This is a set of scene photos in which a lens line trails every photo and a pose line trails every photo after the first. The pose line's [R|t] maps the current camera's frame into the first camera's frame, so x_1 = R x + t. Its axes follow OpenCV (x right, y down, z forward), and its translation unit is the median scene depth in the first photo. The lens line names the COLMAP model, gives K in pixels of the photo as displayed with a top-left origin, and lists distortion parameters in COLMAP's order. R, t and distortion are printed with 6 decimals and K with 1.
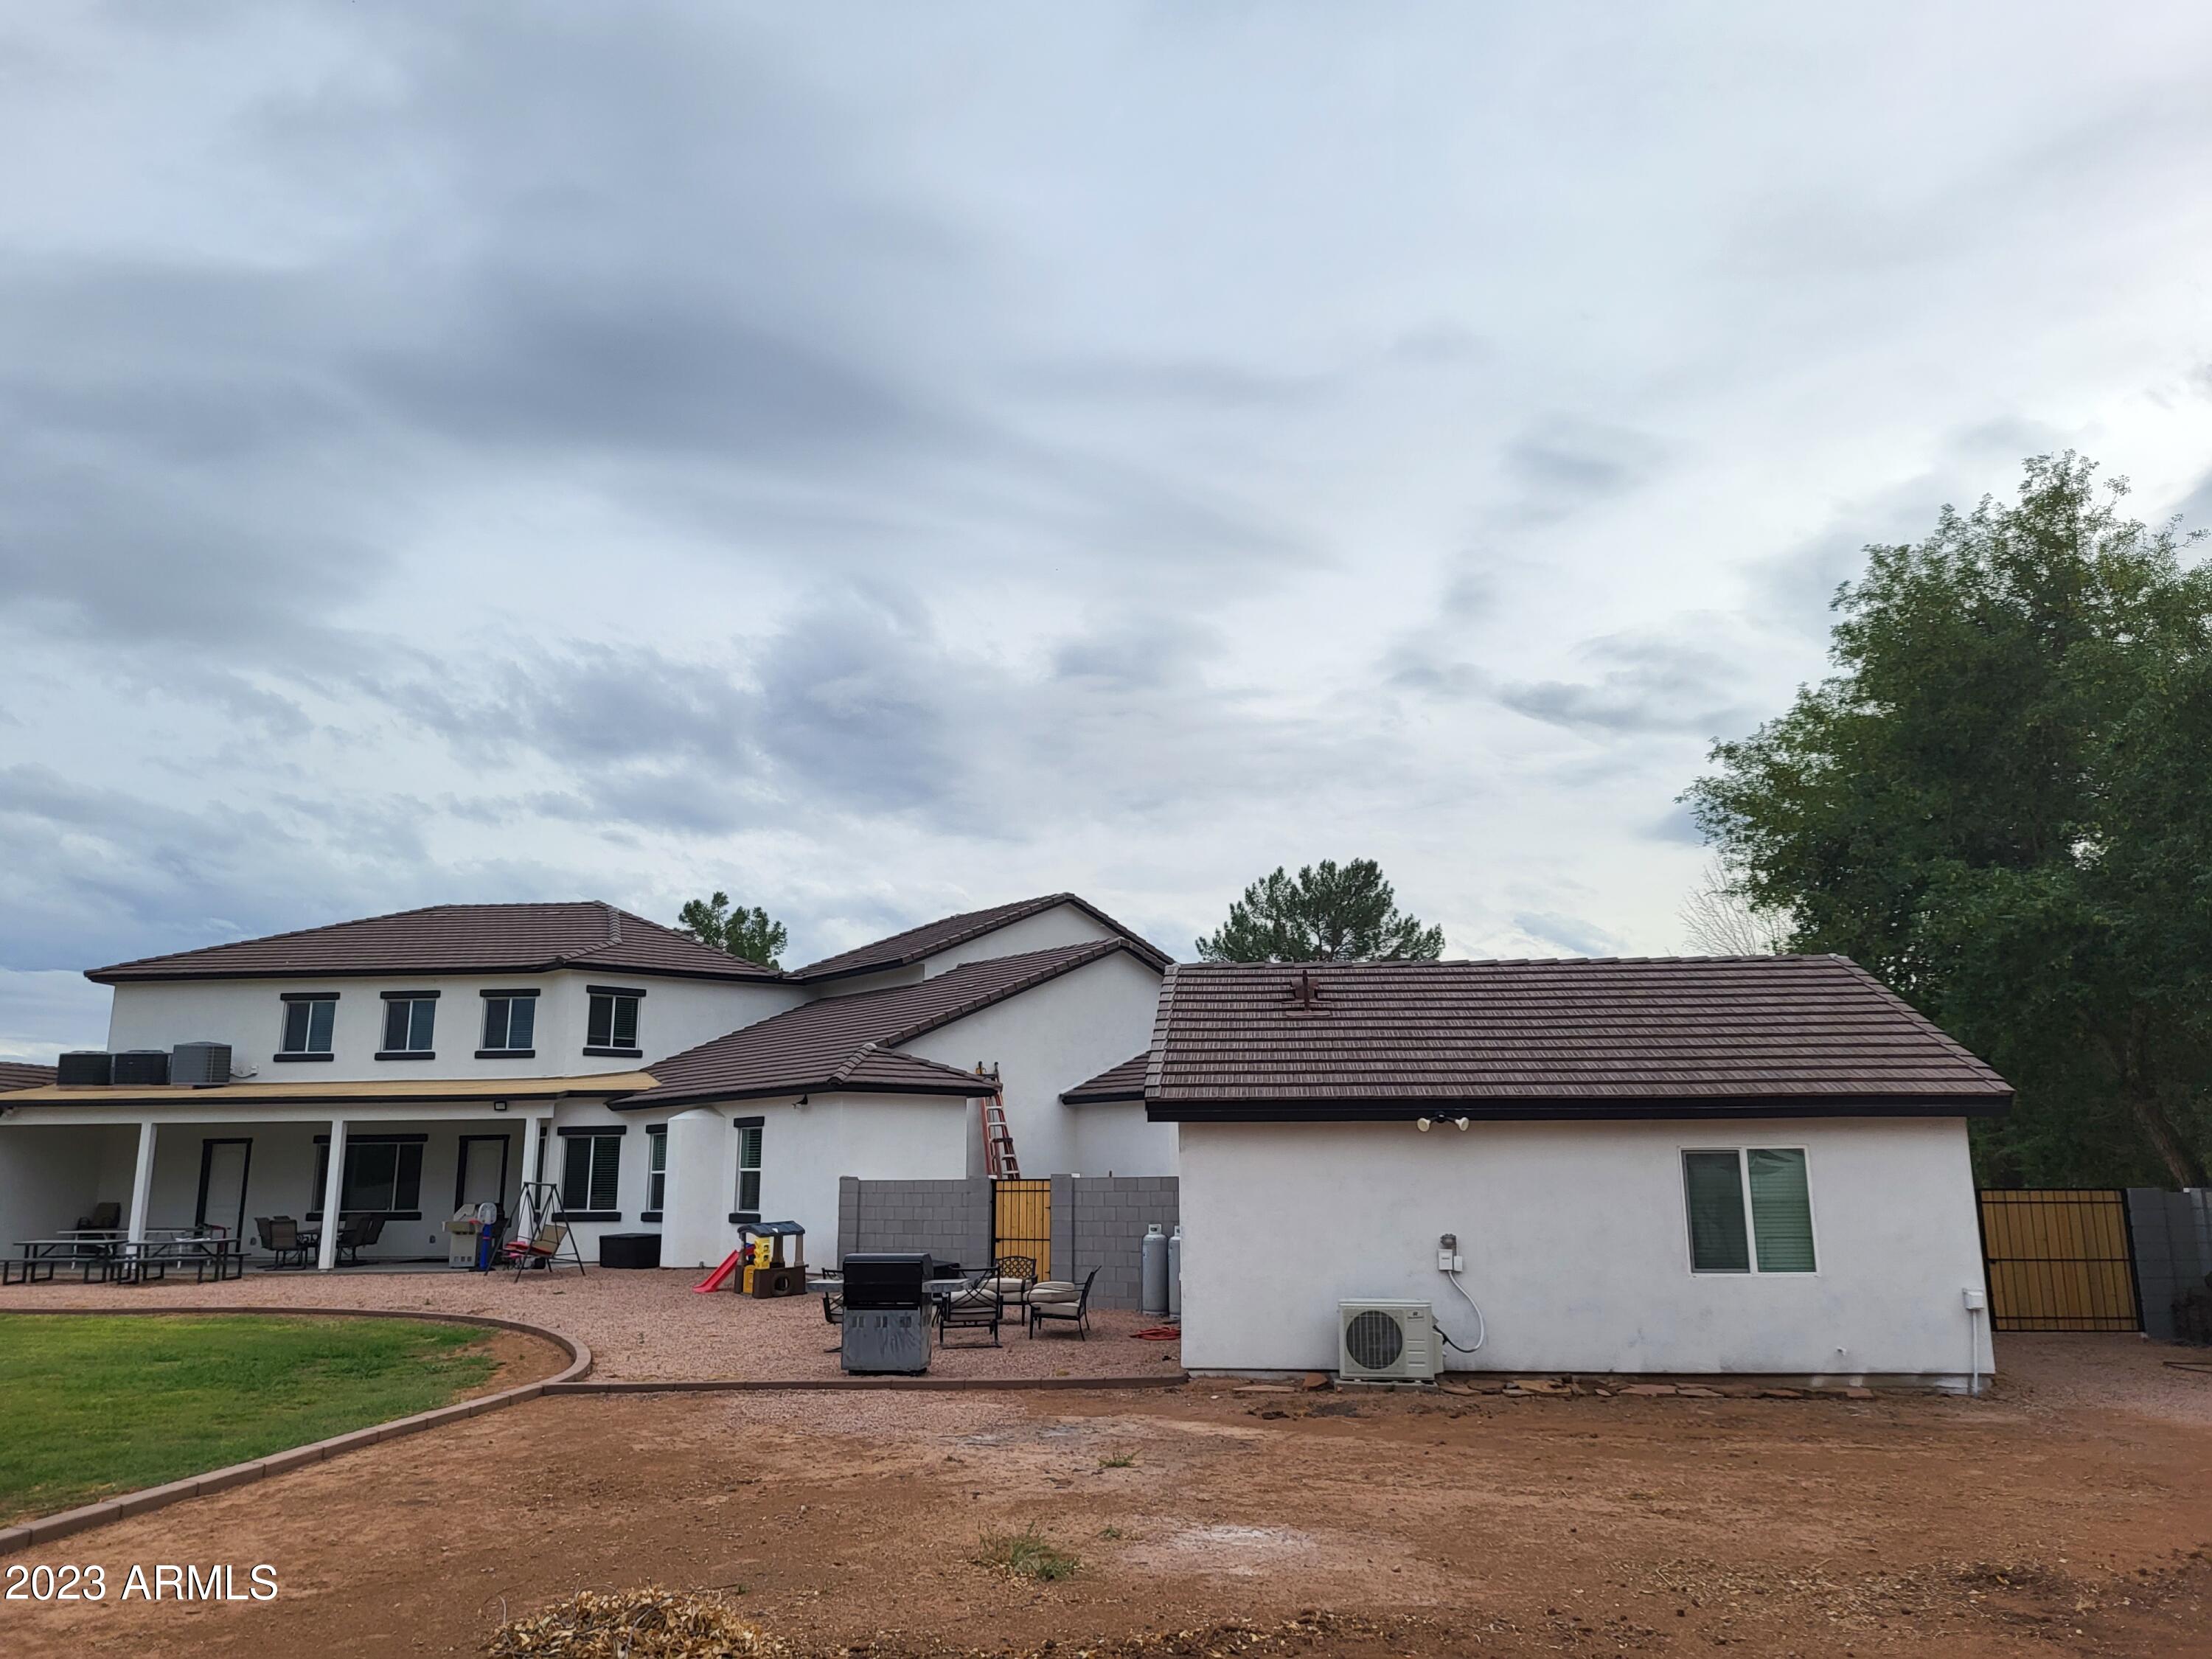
lens RADIAL K [[1708.1, 0, 1106.0], [0, 1708.1, 829.5], [0, 0, 1]] dist [0.029042, -0.004507]
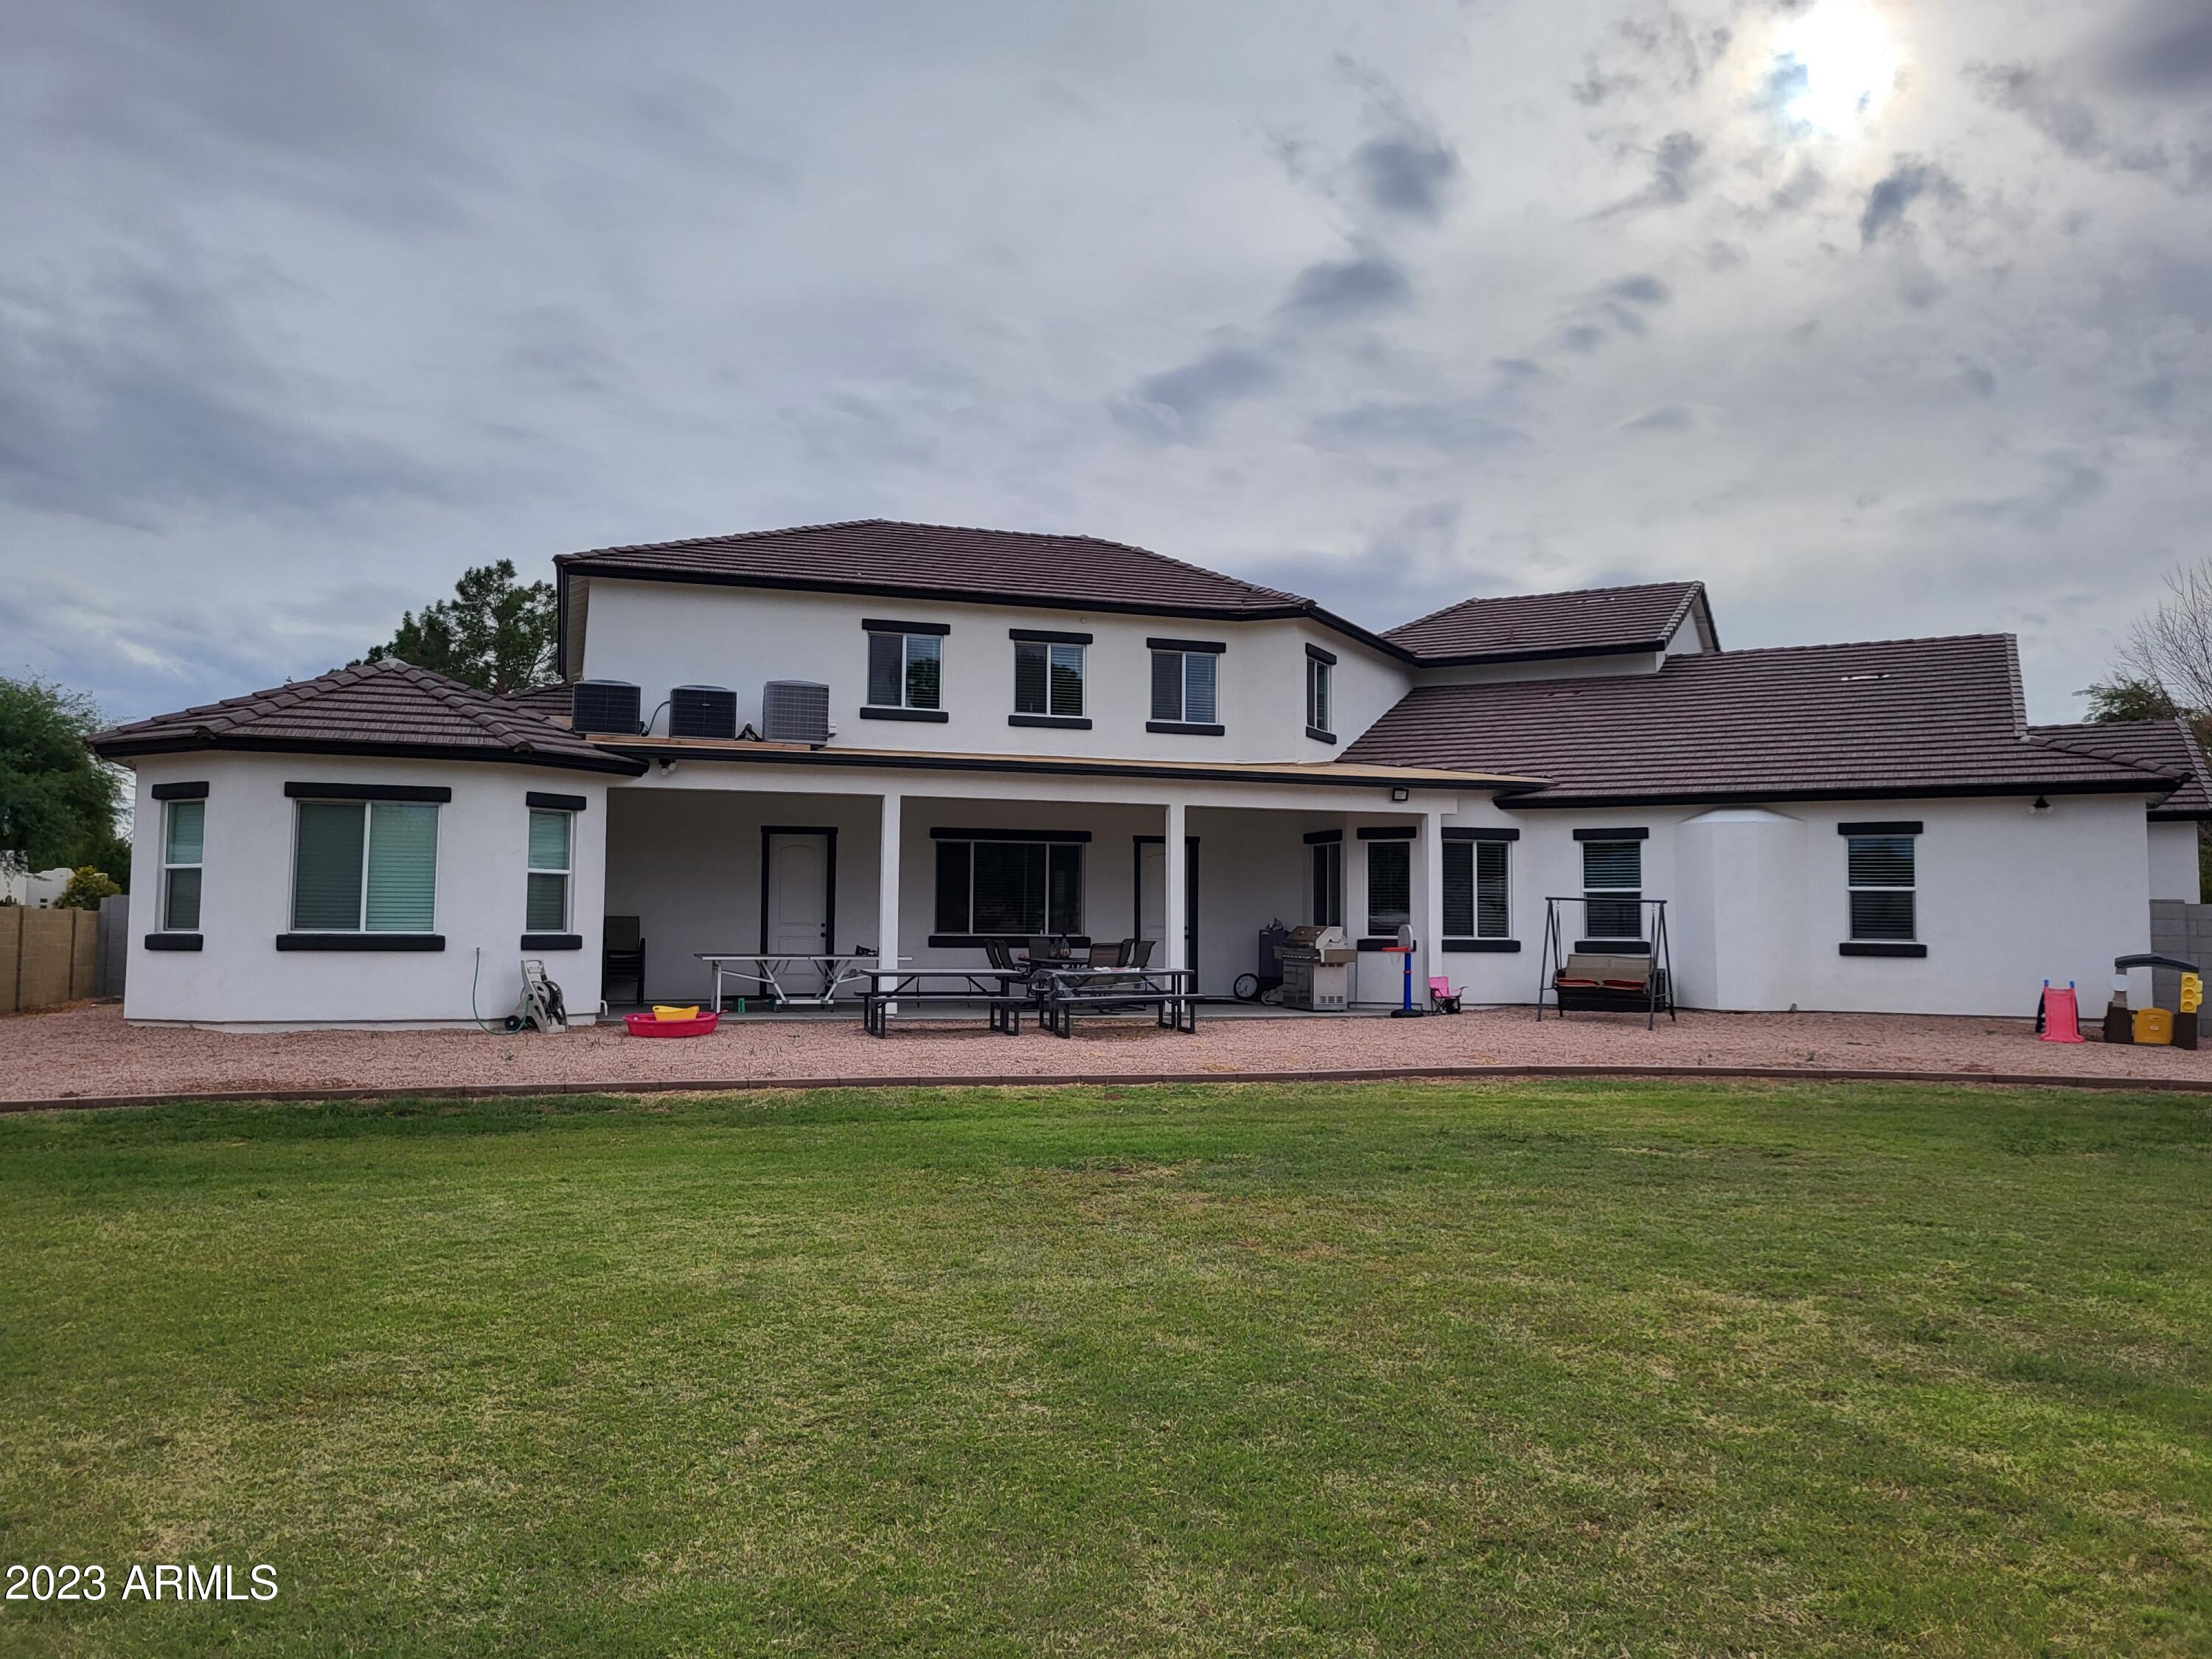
lens RADIAL K [[1685.9, 0, 1106.0], [0, 1685.9, 829.5], [0, 0, 1]] dist [0.034765, -0.000128]
pose [[0.919768, 0.038106, 0.390609, -0.736627], [-0.093386, 0.987938, 0.123518, 0.098093], [-0.381191, -0.150086, 0.912232, 0.391086]]
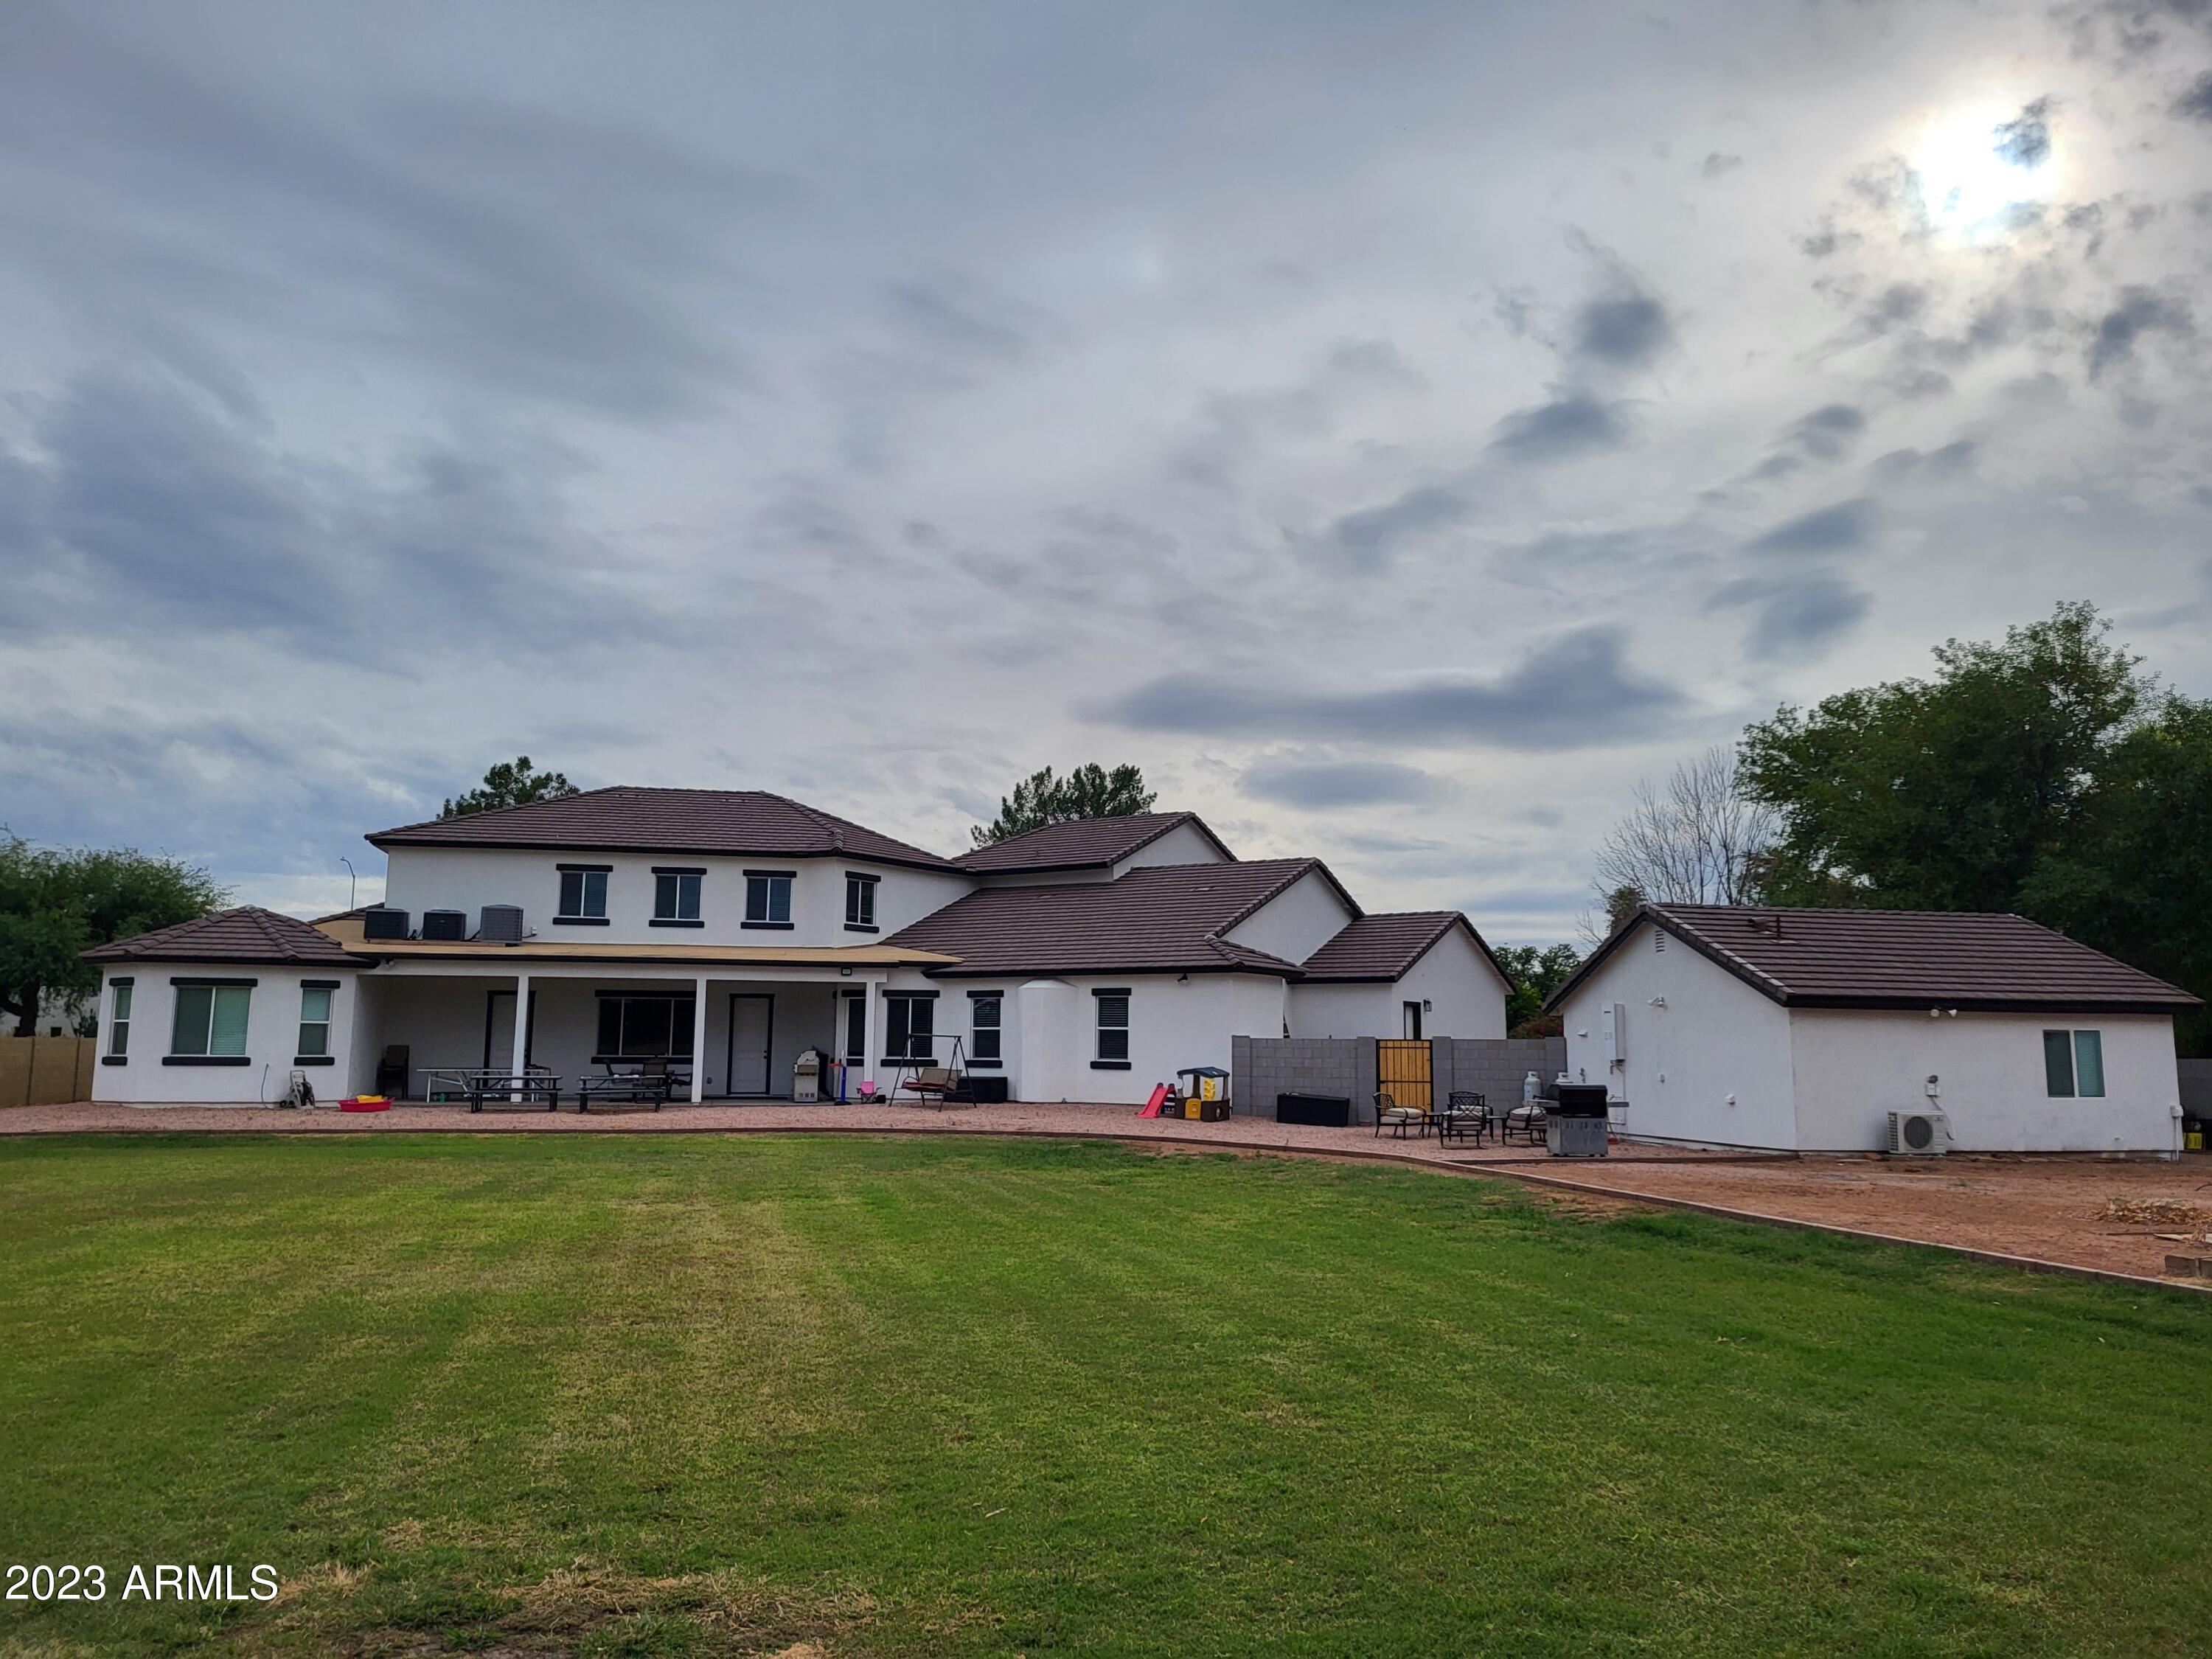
lens RADIAL K [[1708.1, 0, 1106.0], [0, 1708.1, 829.5], [0, 0, 1]] dist [0.029042, -0.004507]
pose [[0.952590, 0.054130, 0.299404, -0.538699], [-0.076259, 0.995113, 0.062720, -0.027466], [-0.294546, -0.082579, 0.952063, -0.188787]]
